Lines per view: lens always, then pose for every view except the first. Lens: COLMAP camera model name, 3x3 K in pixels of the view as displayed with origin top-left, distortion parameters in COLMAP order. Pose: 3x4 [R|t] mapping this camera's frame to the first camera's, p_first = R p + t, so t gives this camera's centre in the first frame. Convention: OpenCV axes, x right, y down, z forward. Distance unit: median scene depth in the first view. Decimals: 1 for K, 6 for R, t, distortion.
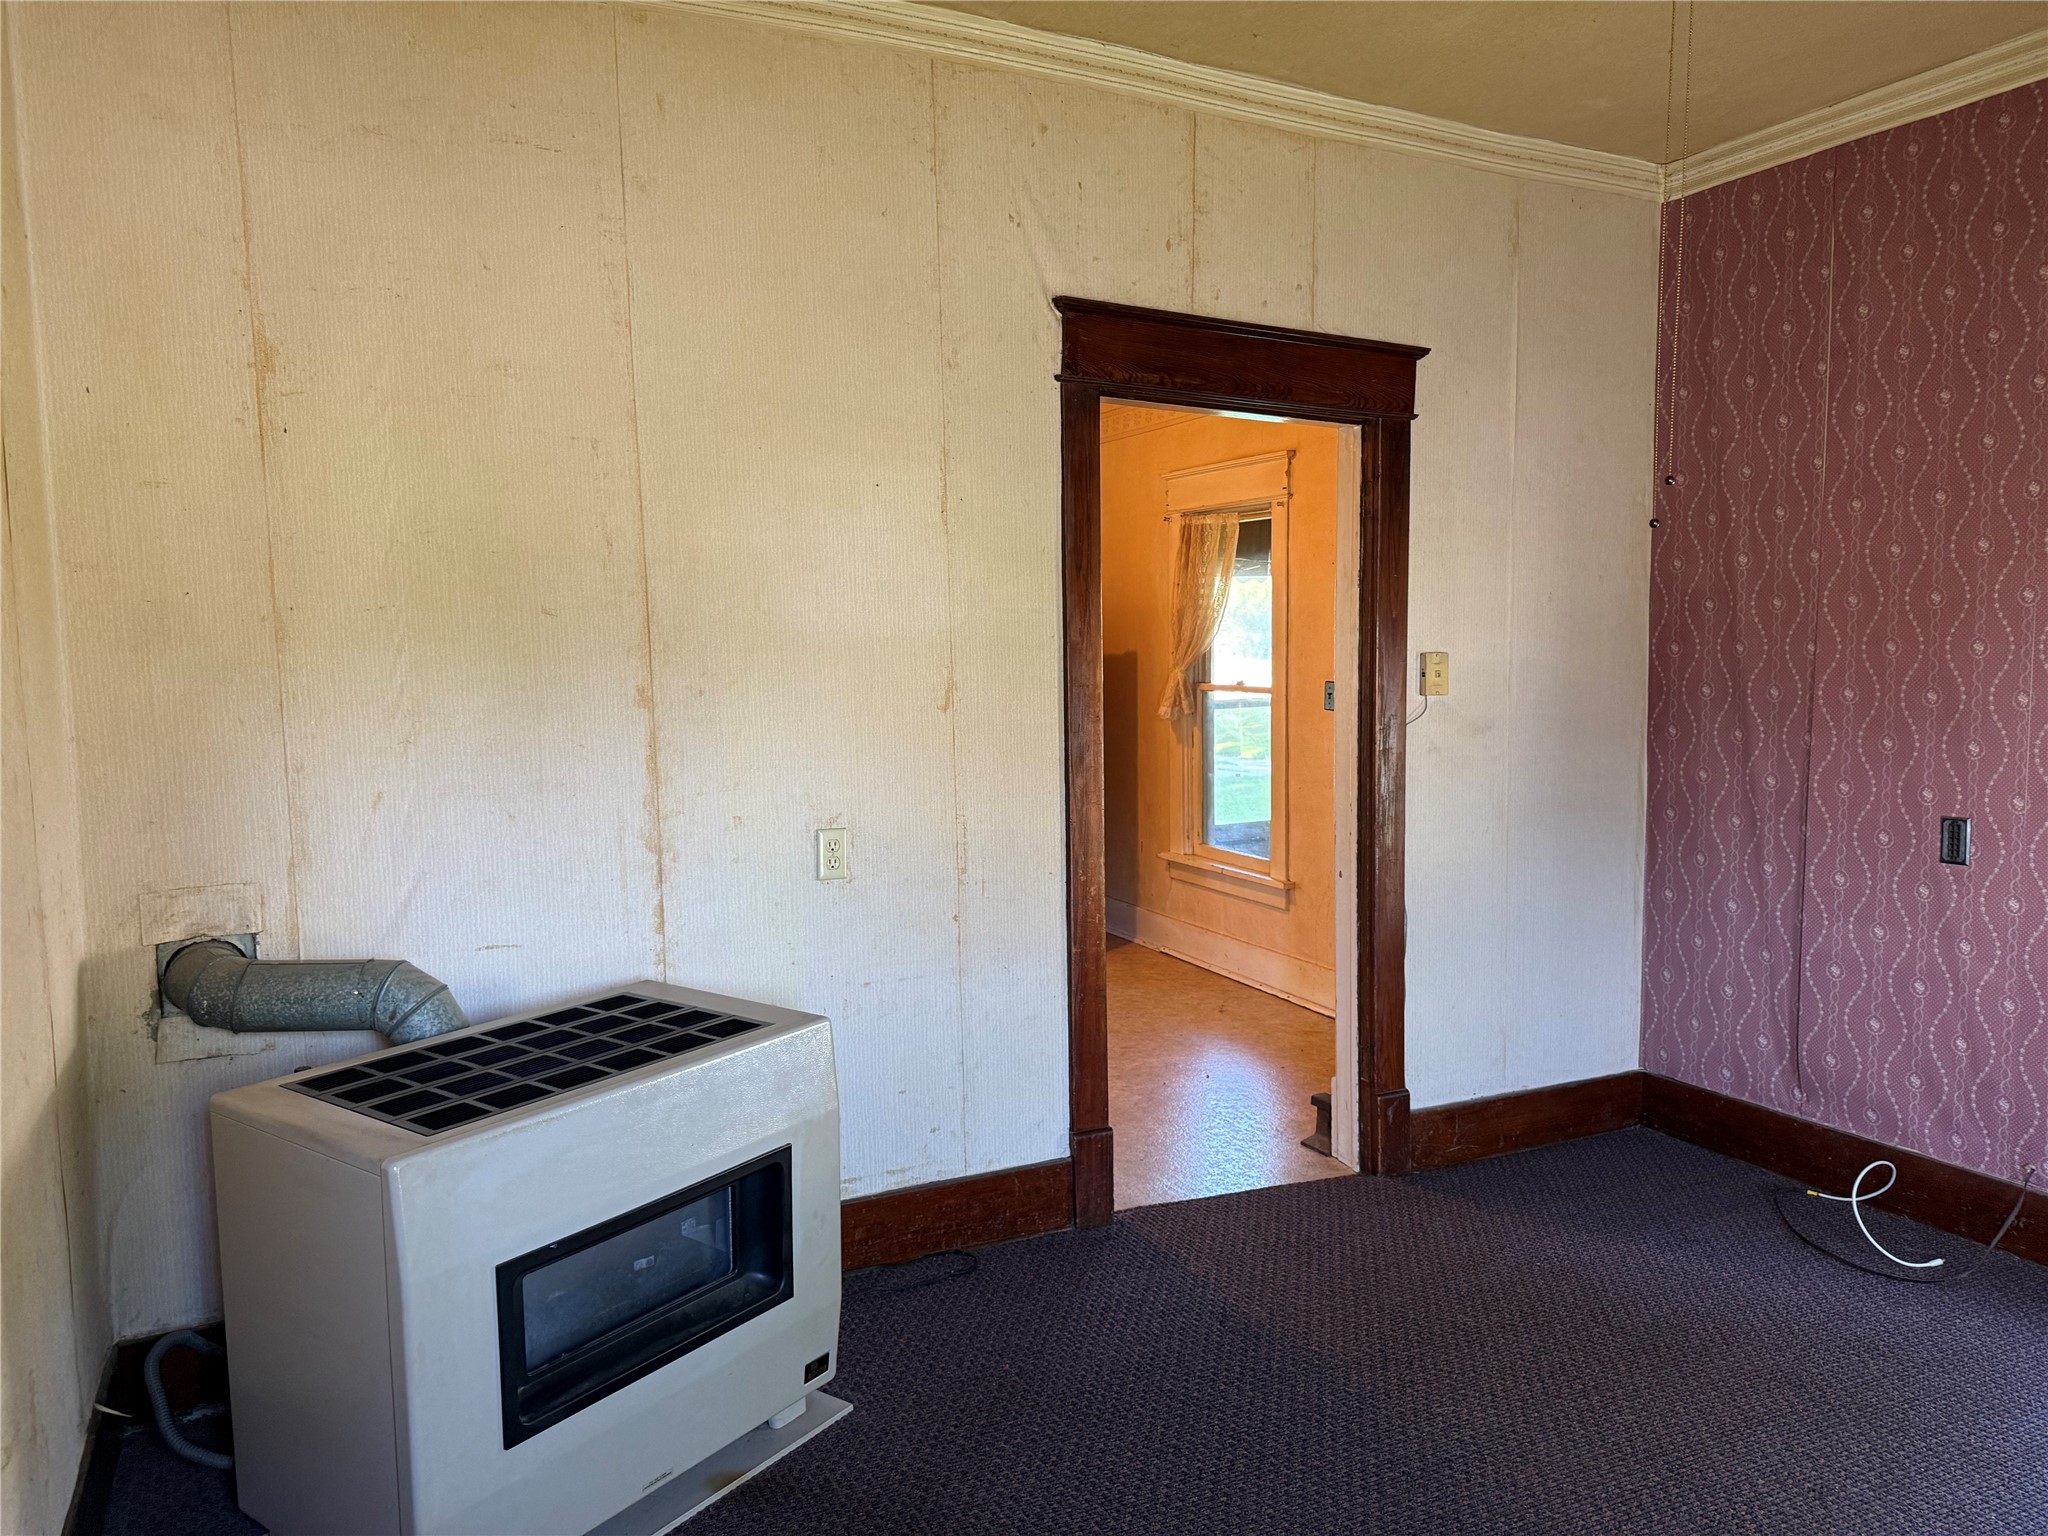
lens RADIAL K [[1419.0, 0, 1017.4], [0, 1419.0, 765.4], [0, 0, 1]] dist [-0.007887, -0.004949]
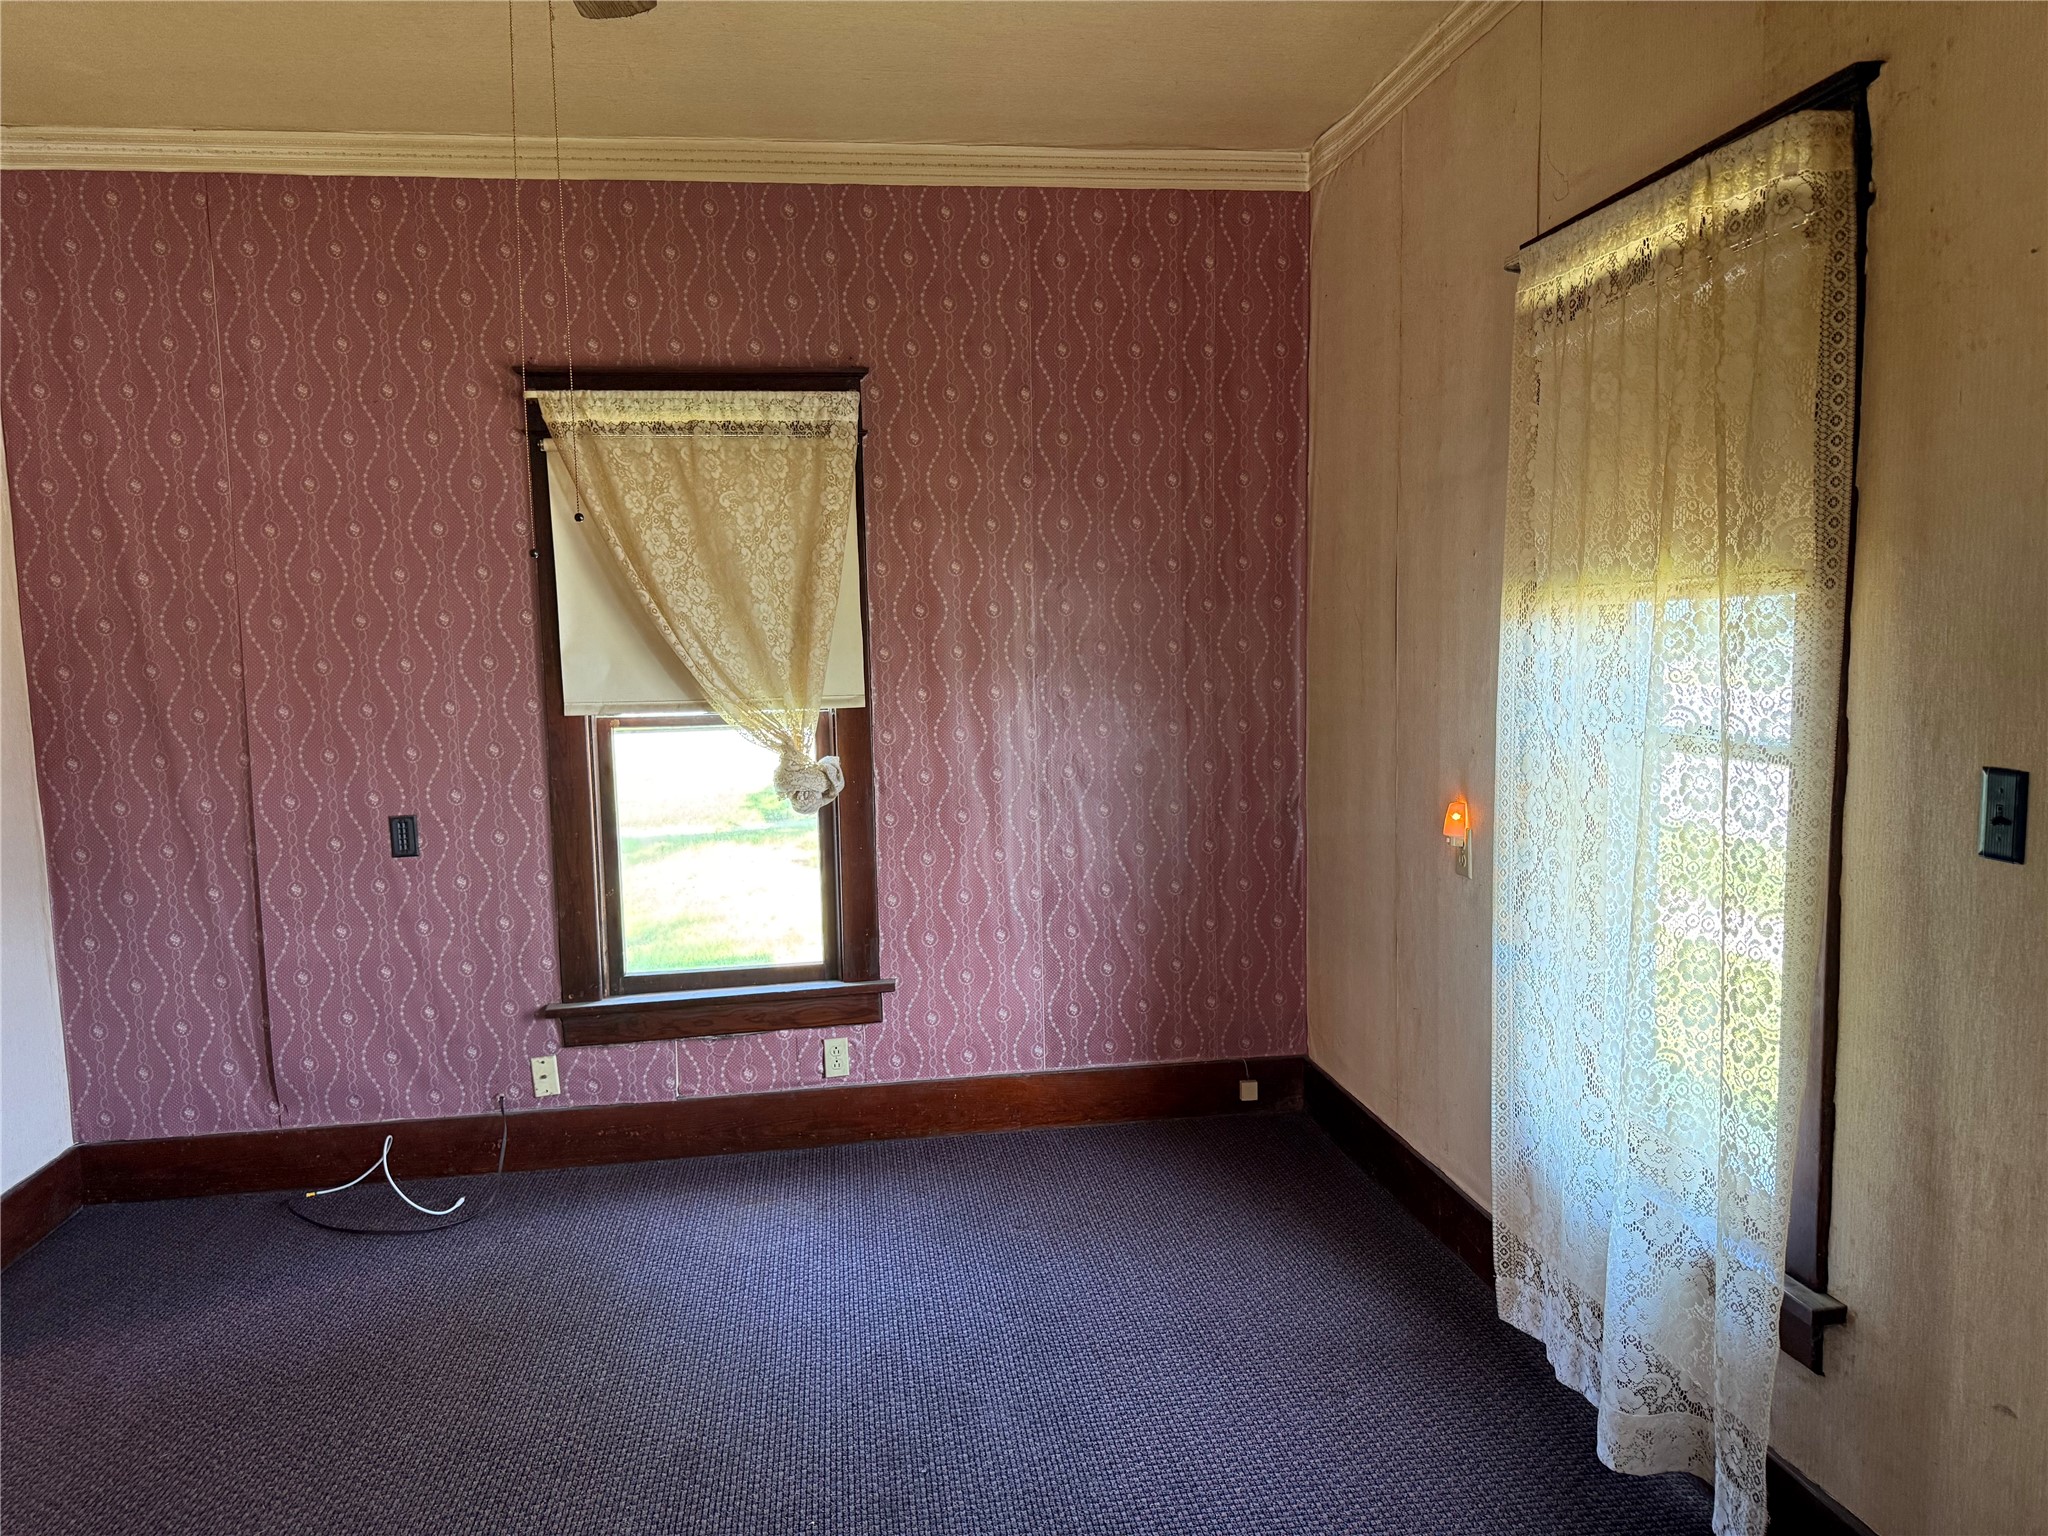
lens RADIAL K [[1419.0, 0, 1030.5], [0, 1419.0, 772.9], [0, 0, 1]] dist [-0.007887, -0.004949]
pose [[0.310351, -0.093610, 0.946002, -0.214281], [0.099527, 0.992870, 0.065596, -0.018510], [-0.945398, 0.073795, 0.317455, 0.142982]]
